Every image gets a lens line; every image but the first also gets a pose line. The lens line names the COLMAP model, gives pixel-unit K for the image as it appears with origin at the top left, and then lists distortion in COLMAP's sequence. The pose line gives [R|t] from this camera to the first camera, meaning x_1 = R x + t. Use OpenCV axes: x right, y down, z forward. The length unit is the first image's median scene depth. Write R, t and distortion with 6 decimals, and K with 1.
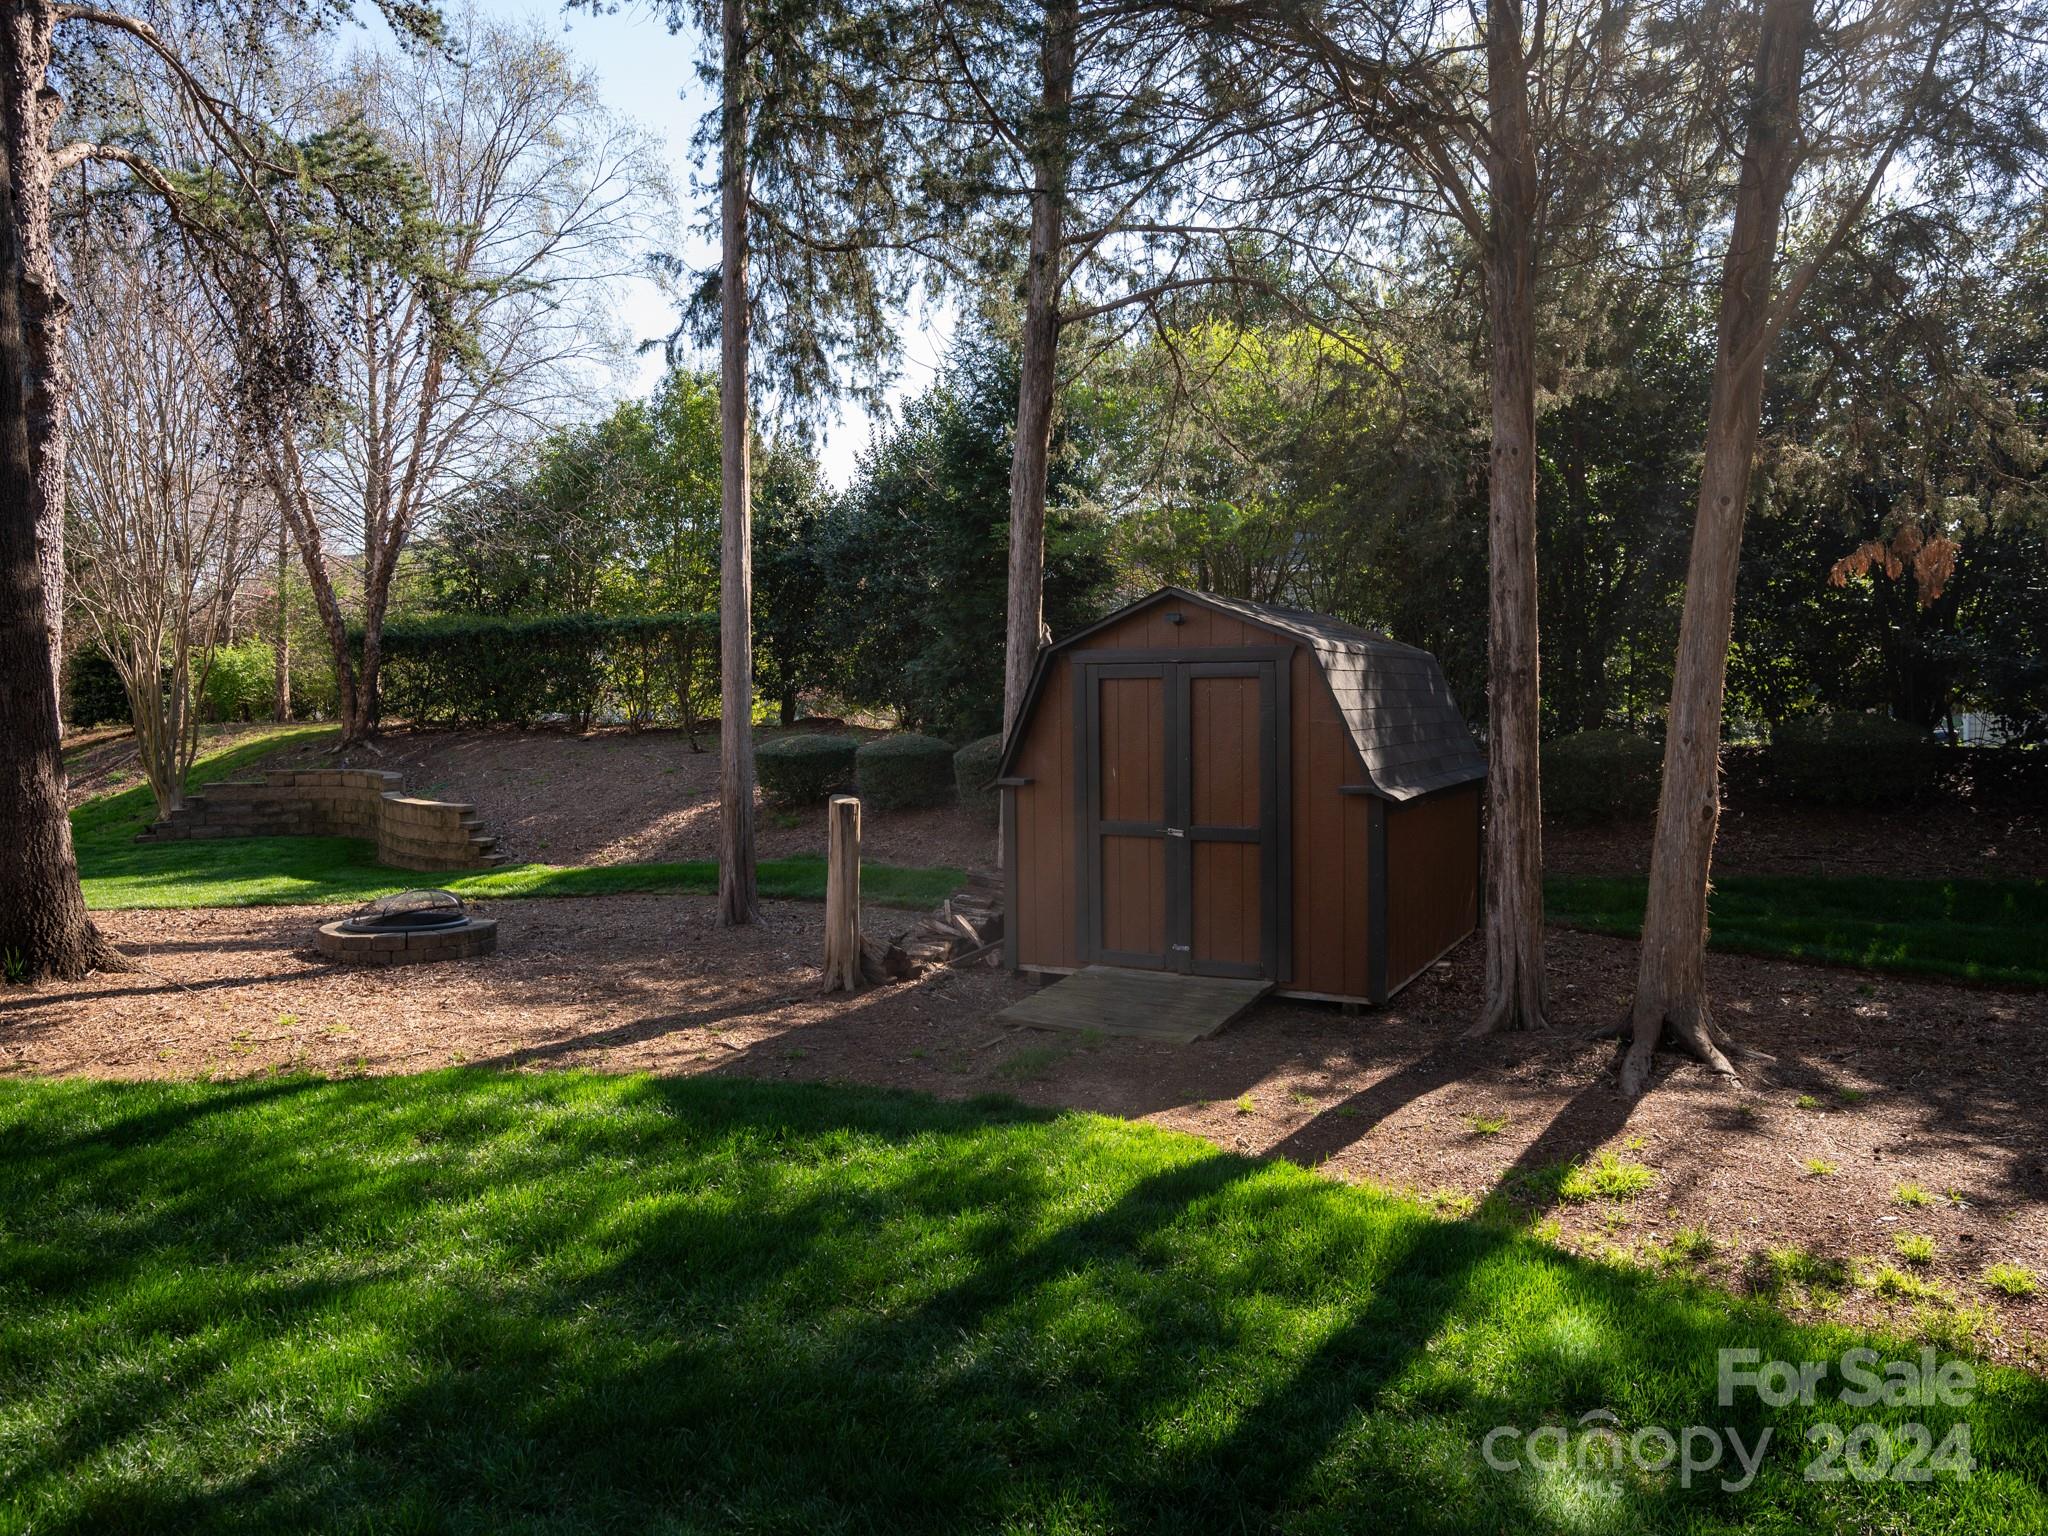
lens RADIAL K [[1426.5, 0, 997.3], [0, 1426.5, 731.4], [0, 0, 1]] dist [0.000209, -0.003389]
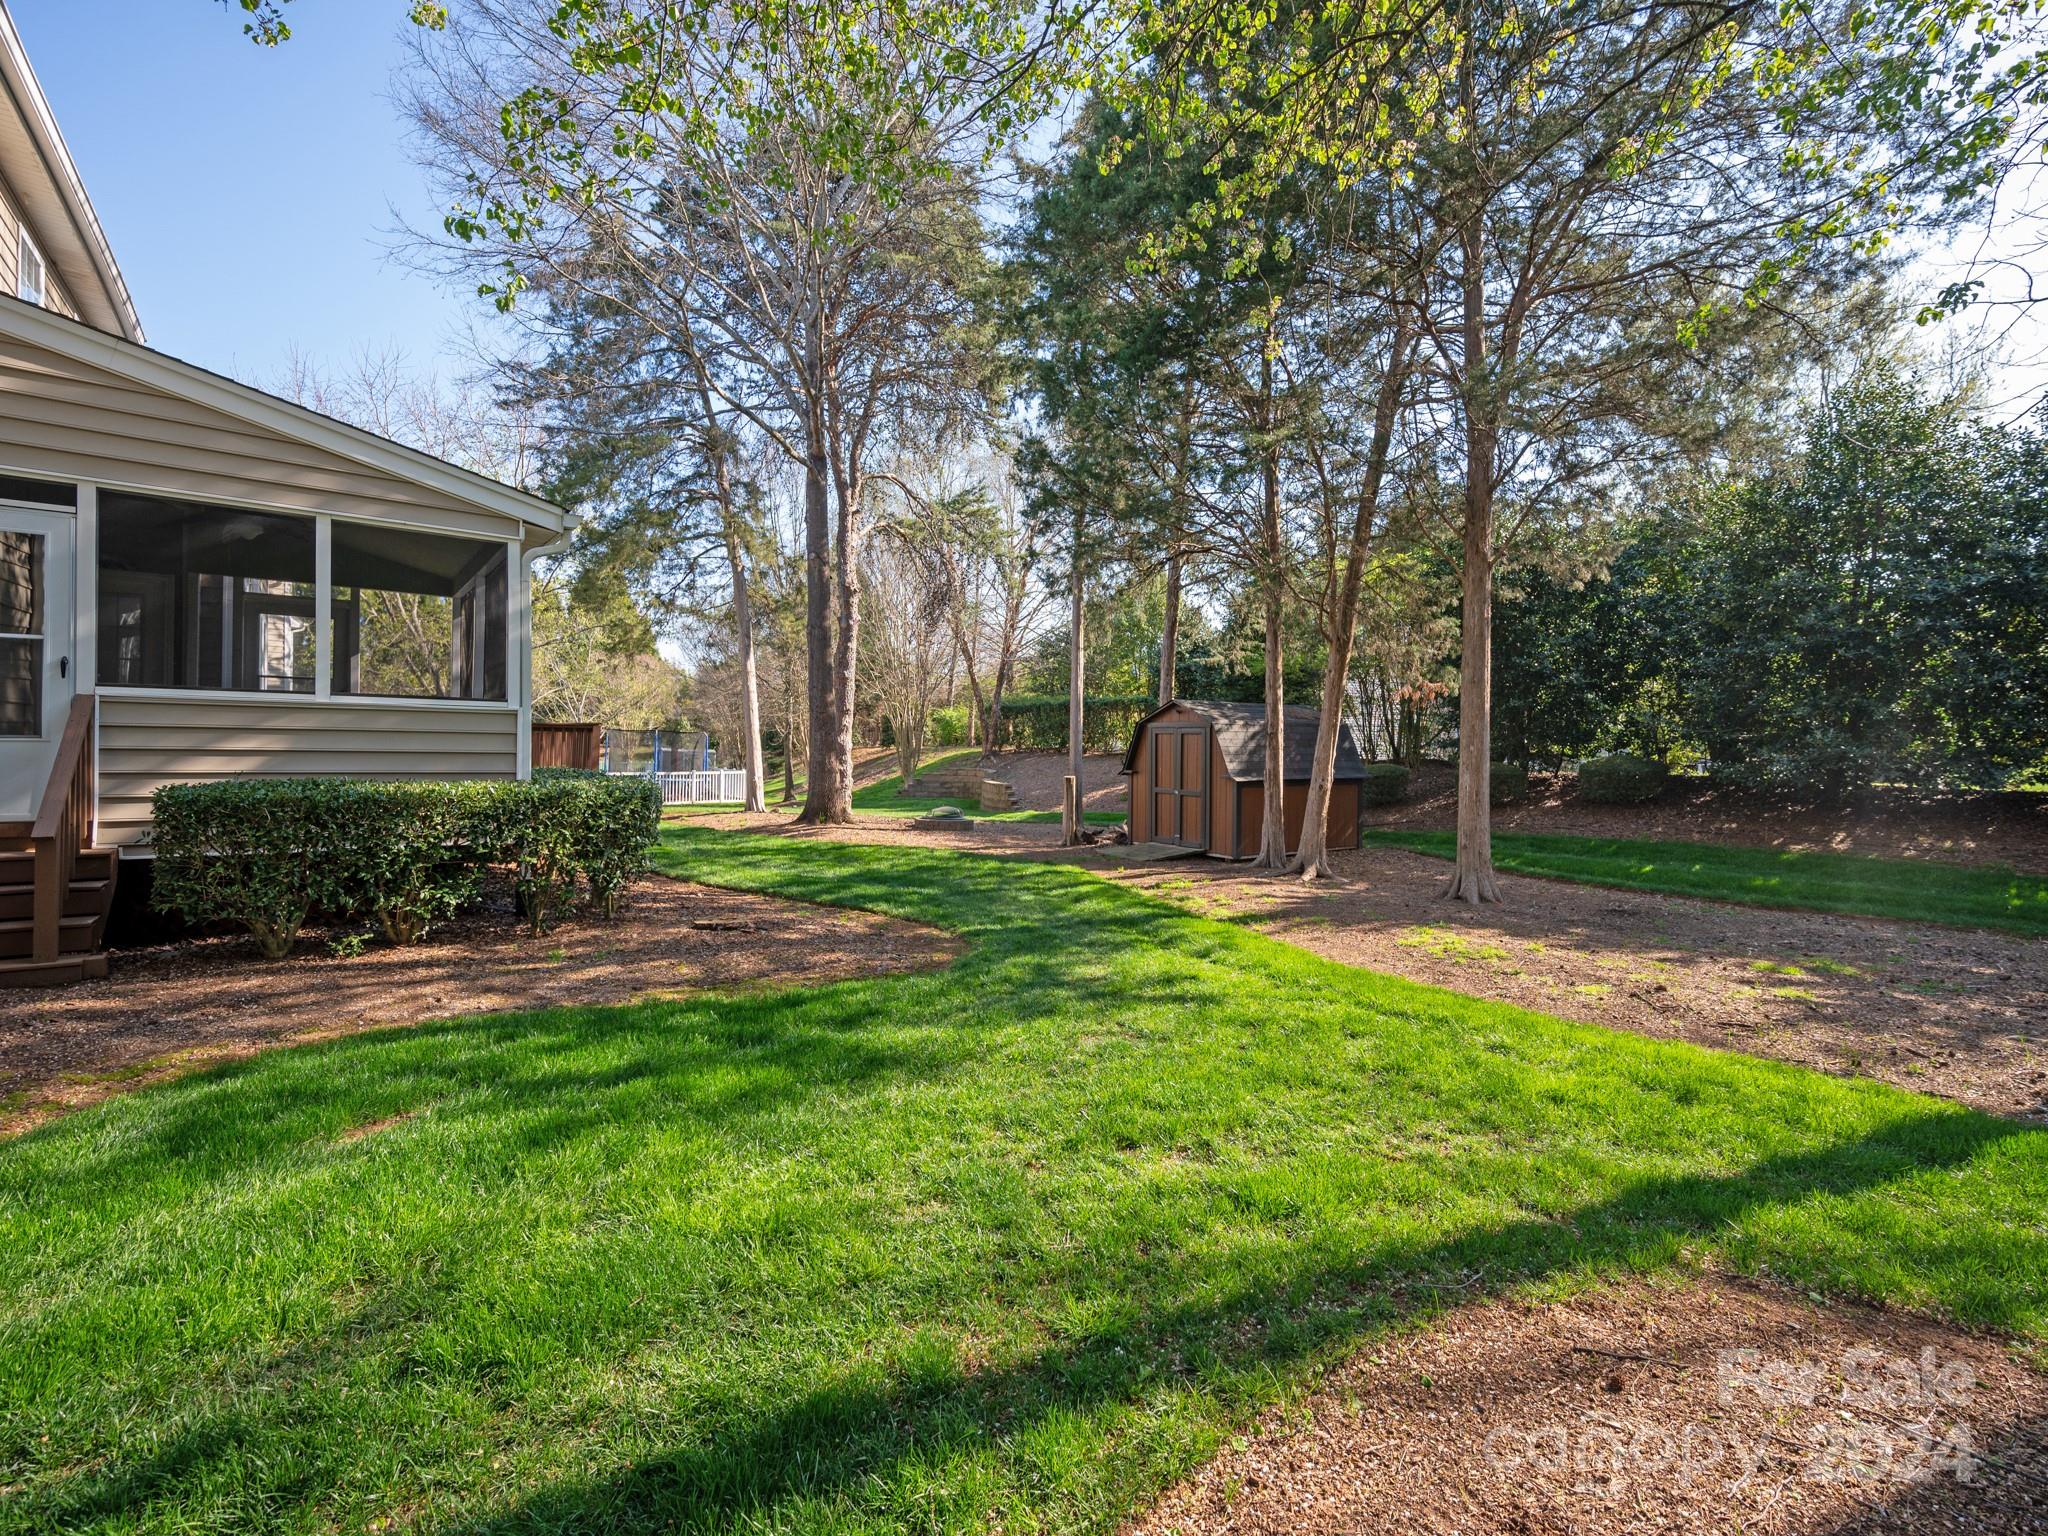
lens RADIAL K [[924.7, 0, 1023.7], [0, 924.7, 739.3], [0, 0, 1]] dist [-0.000663, -0.000328]
pose [[0.901186, 0.017728, -0.433070, 0.279223], [-0.027346, 0.999498, -0.015990, 0.003420], [0.432570, 0.026253, 0.901218, -0.309336]]
